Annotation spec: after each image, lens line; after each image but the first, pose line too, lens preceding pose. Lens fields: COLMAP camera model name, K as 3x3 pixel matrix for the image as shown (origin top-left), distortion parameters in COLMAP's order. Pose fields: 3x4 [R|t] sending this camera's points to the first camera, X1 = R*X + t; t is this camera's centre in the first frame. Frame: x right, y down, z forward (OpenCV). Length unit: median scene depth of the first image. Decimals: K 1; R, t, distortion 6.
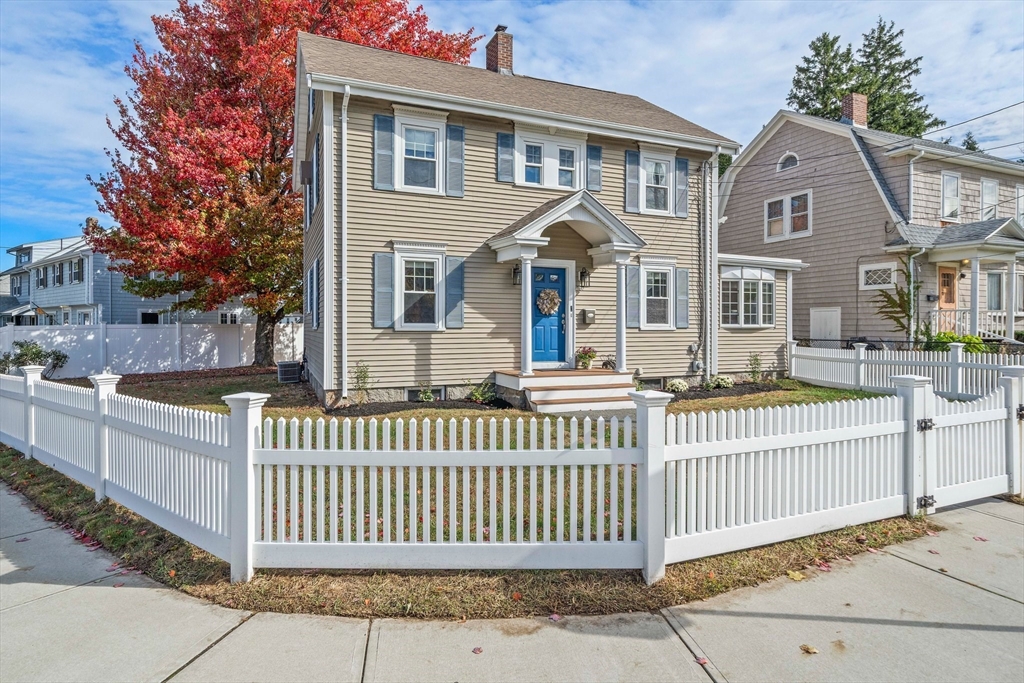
lens RADIAL K [[555.5, 0, 512.0], [0, 555.5, 341.5], [0, 0, 1]] dist [0.000358, -0.000442]
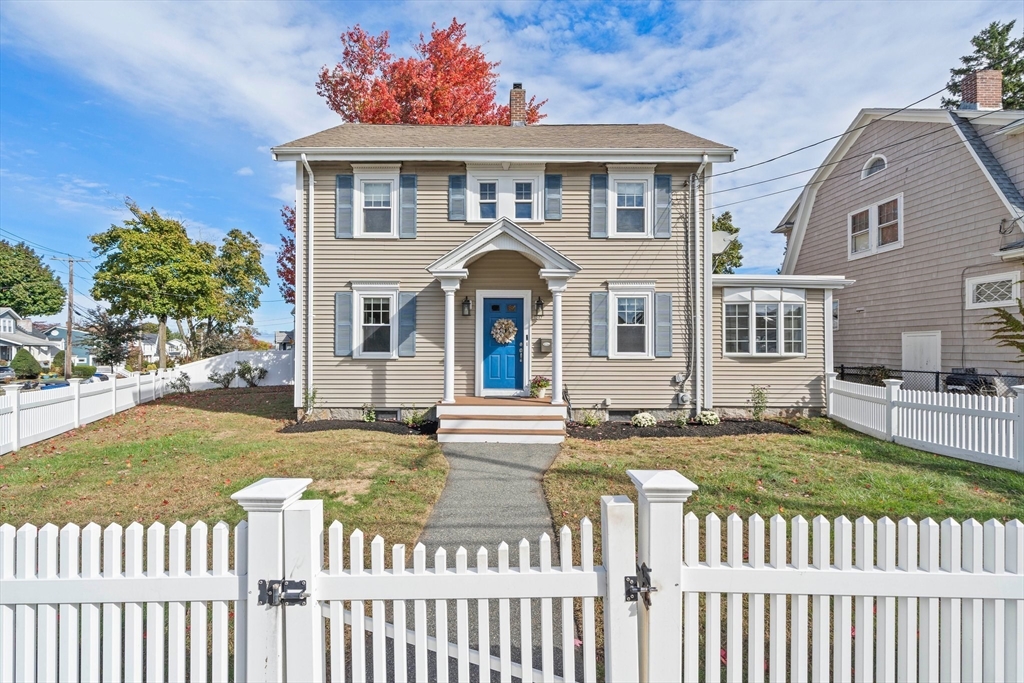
lens RADIAL K [[429.7, 0, 509.3], [0, 429.7, 353.3], [0, 0, 1]] dist [-0.002898, 0.000712]
pose [[0.922051, 0.004941, -0.387036, 0.368345], [-0.011802, 0.999812, -0.015352, -0.017295], [0.386888, 0.018723, 0.921937, 0.255549]]
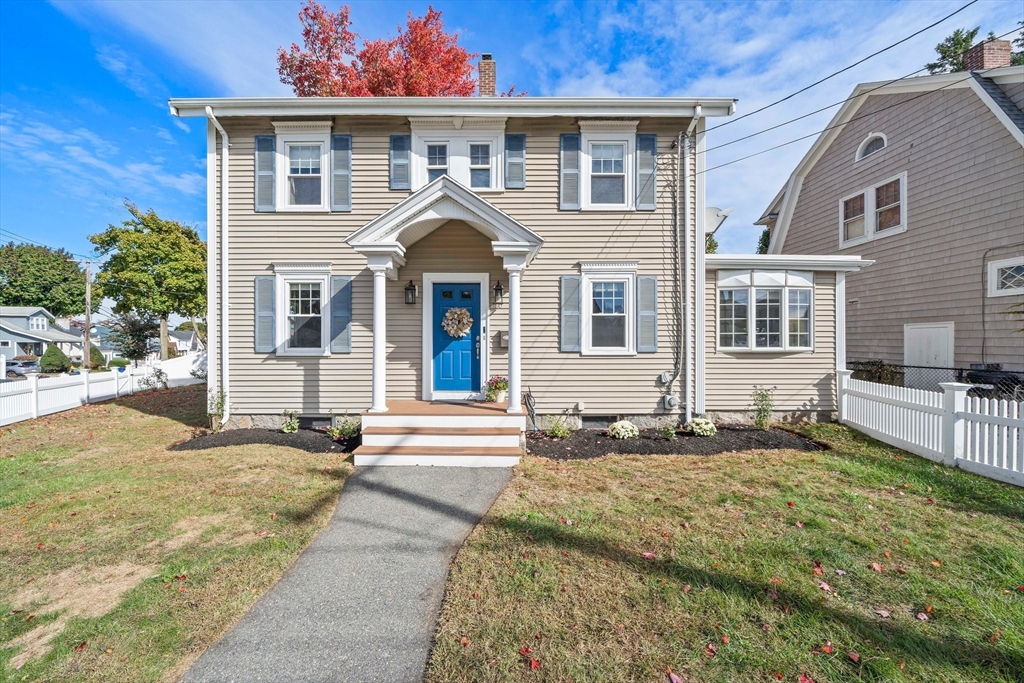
lens RADIAL K [[372.5, 0, 507.9], [0, 372.5, 351.3], [0, 0, 1]] dist [-0.005677, 0.000065]
pose [[0.921641, 0.006077, -0.387997, 0.349682], [-0.008541, 0.999953, -0.004626, -0.023102], [0.387950, 0.007578, 0.921649, 0.472640]]
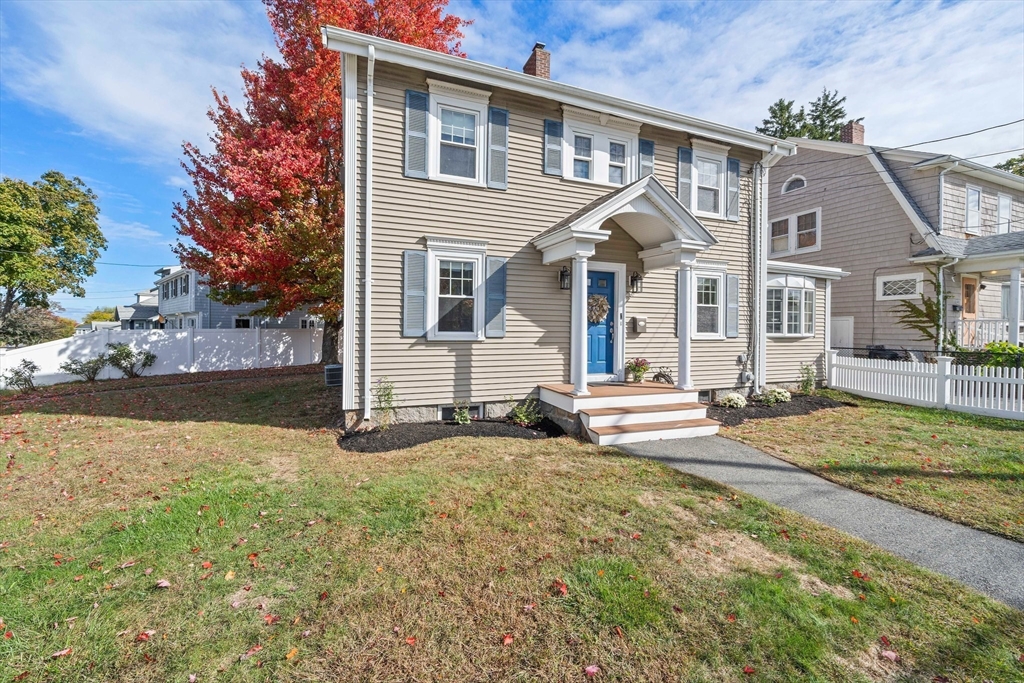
lens RADIAL K [[386.6, 0, 505.2], [0, 386.6, 338.6], [0, 0, 1]] dist [-0.005725, -0.000099]
pose [[0.998596, 0.007302, -0.052459, -0.048977], [-0.007553, 0.999961, -0.004591, -0.017322], [0.052423, 0.004980, 0.998613, 0.341499]]
